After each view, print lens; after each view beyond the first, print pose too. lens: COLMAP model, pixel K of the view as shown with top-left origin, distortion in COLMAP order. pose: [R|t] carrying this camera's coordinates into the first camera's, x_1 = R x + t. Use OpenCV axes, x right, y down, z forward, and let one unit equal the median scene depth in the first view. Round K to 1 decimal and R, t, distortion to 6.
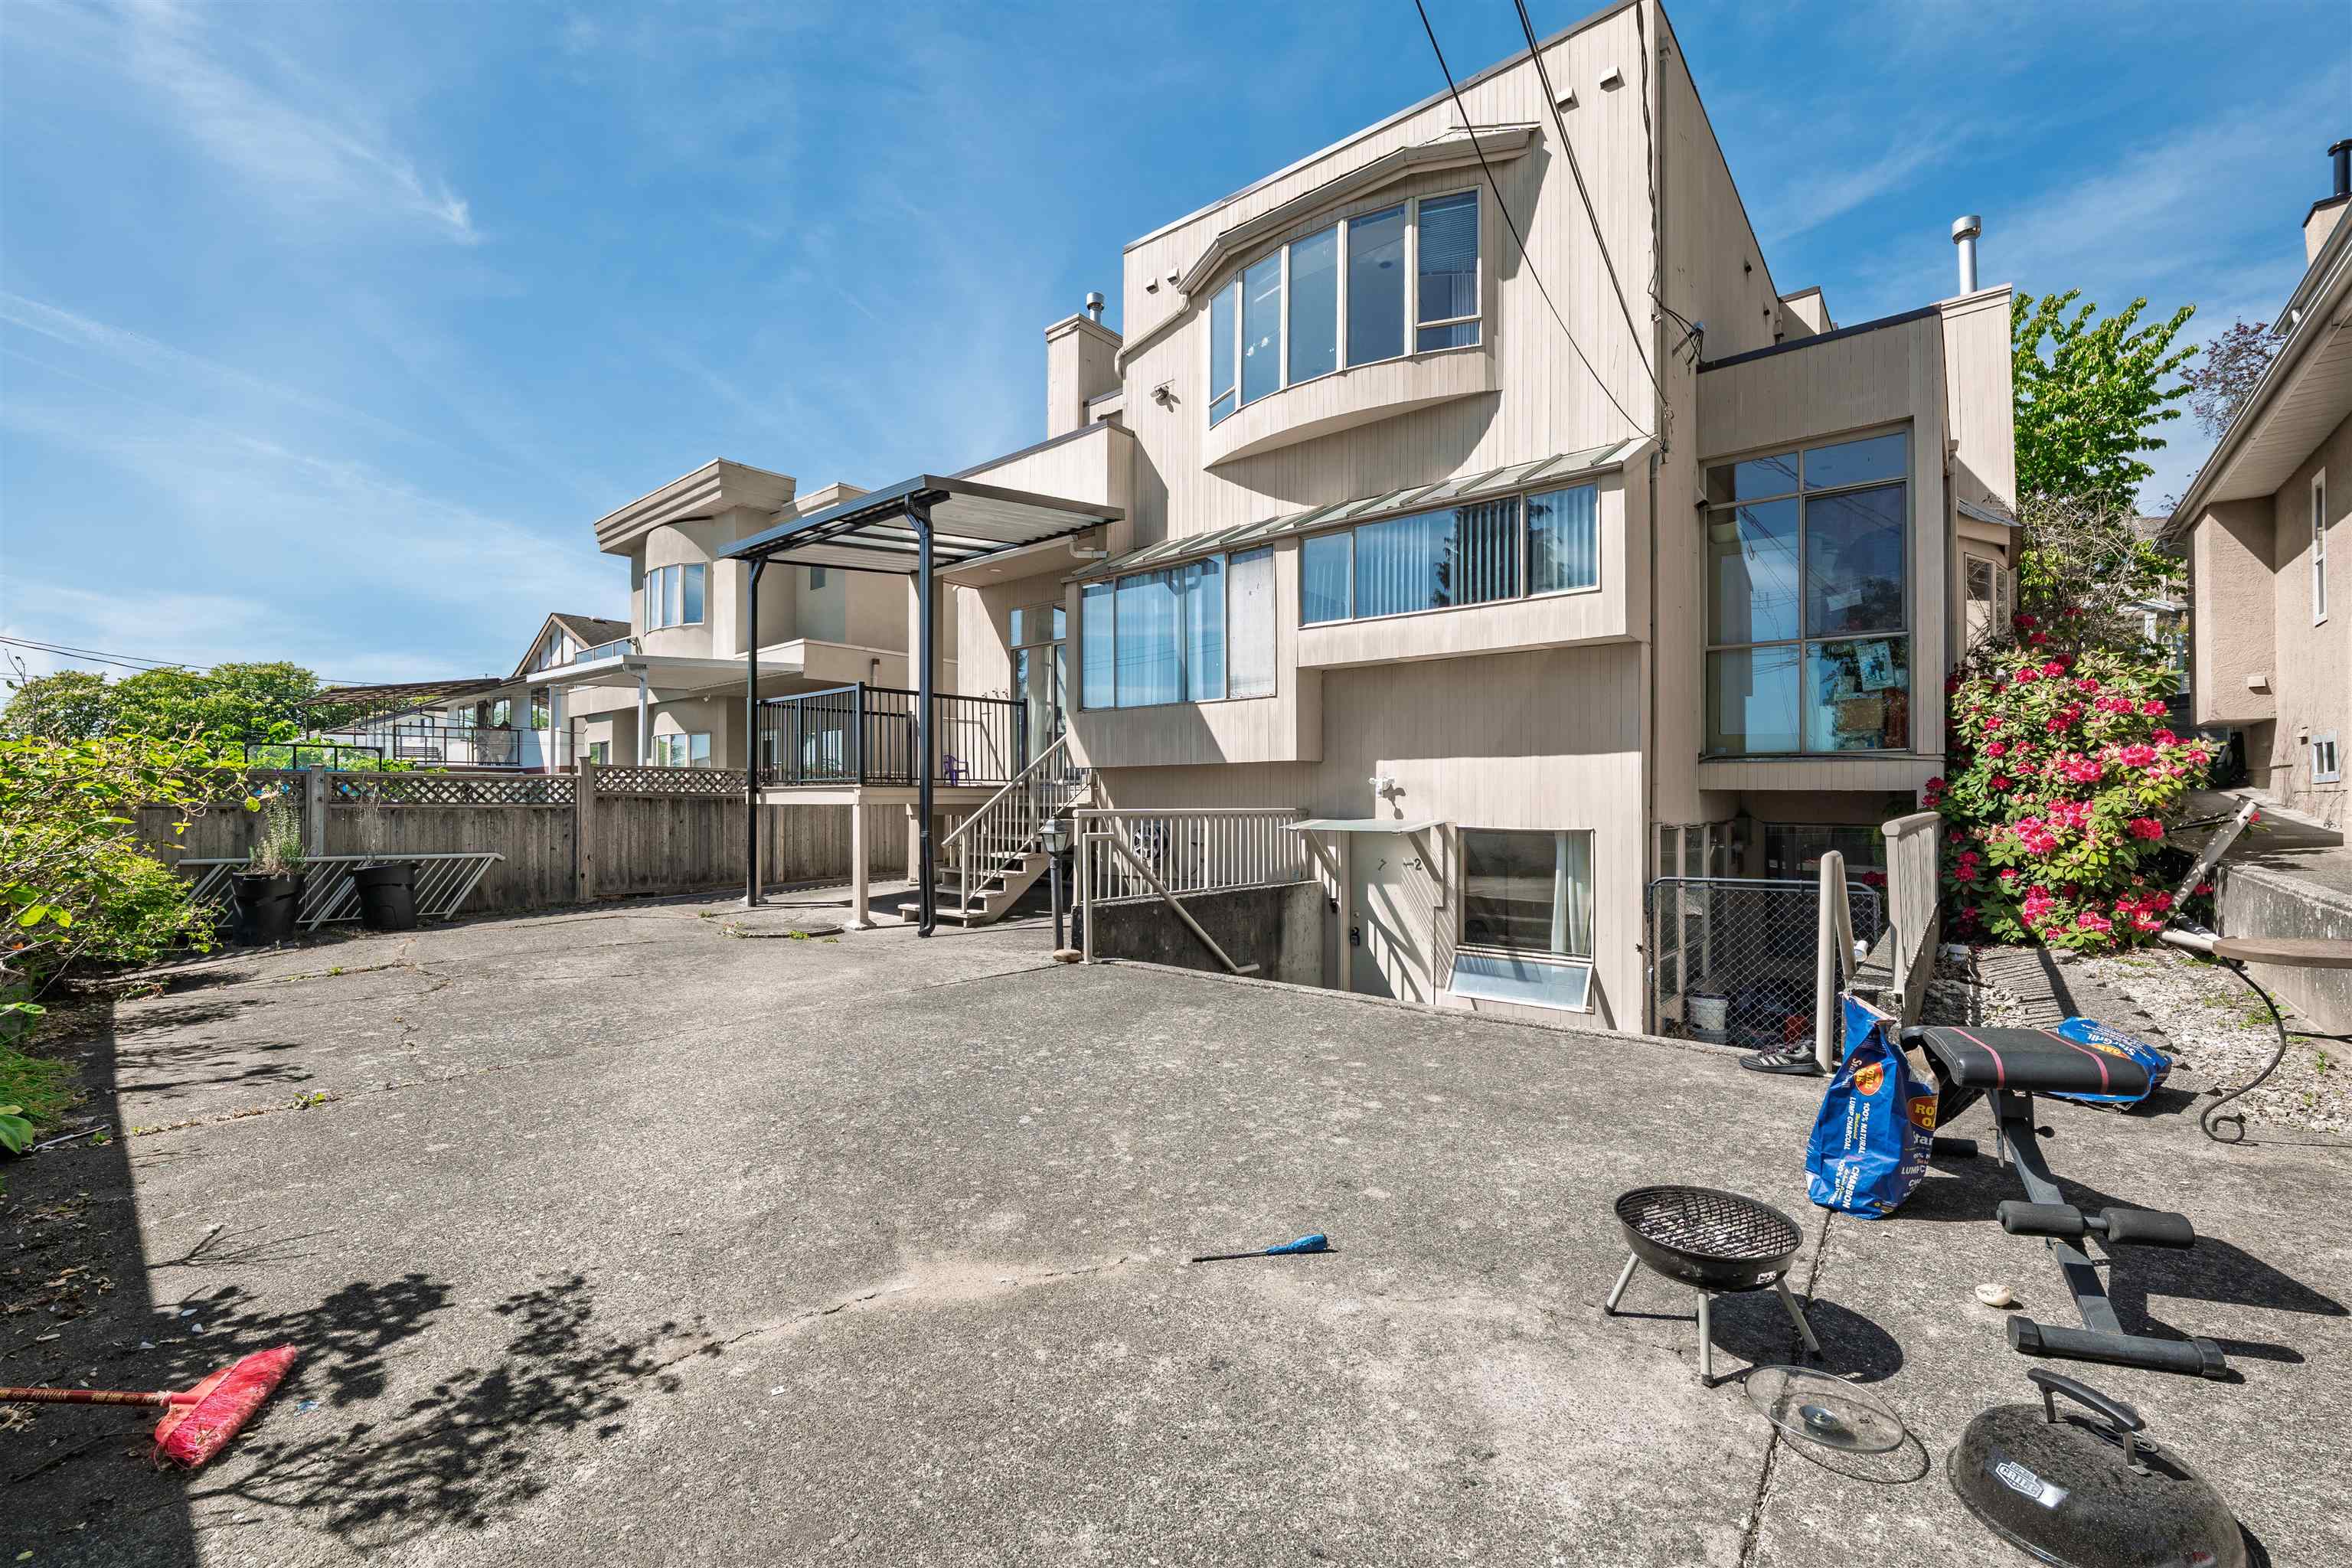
lens RADIAL K [[948.4, 0, 1190.7], [0, 948.4, 802.2], [0, 0, 1]] dist [-0.009529, -0.001422]
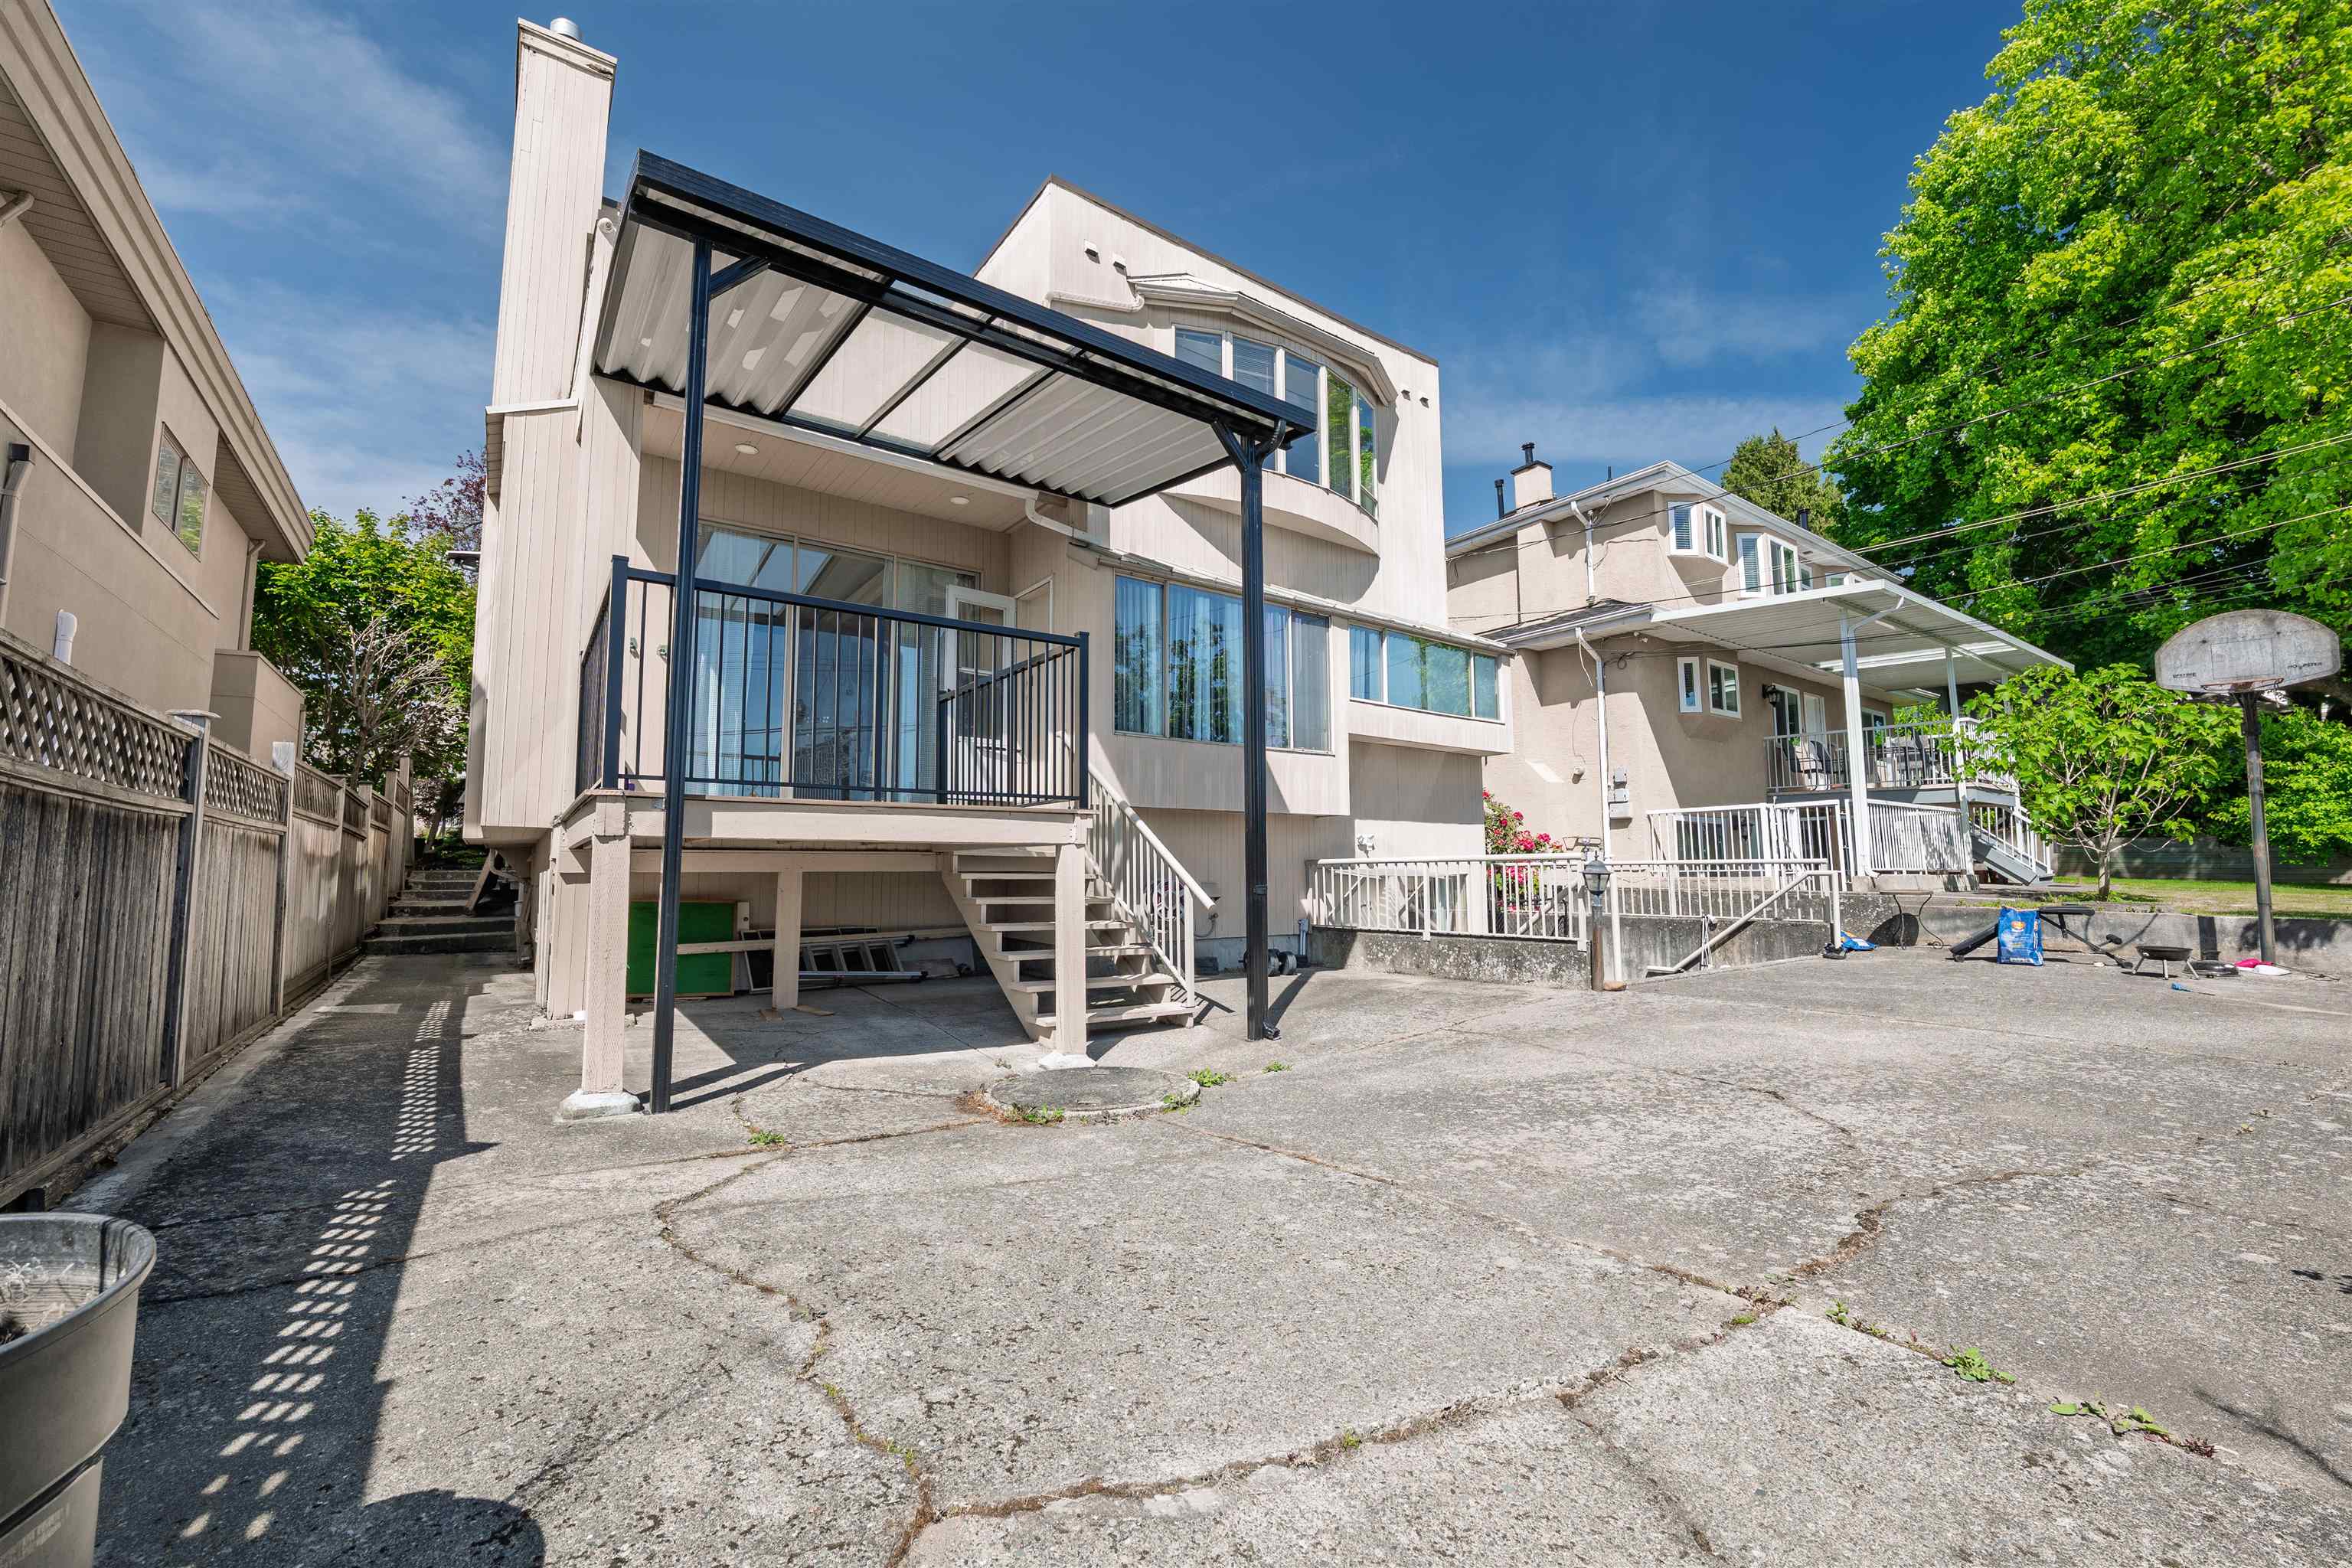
lens RADIAL K [[948.4, 0, 1162.6], [0, 948.4, 783.0], [0, 0, 1]] dist [-0.009529, -0.001422]
pose [[0.257041, 0.089165, 0.962278, -0.992559], [0.006677, 0.995547, -0.094032, 0.020607], [-0.966377, 0.030595, 0.255301, 0.897812]]
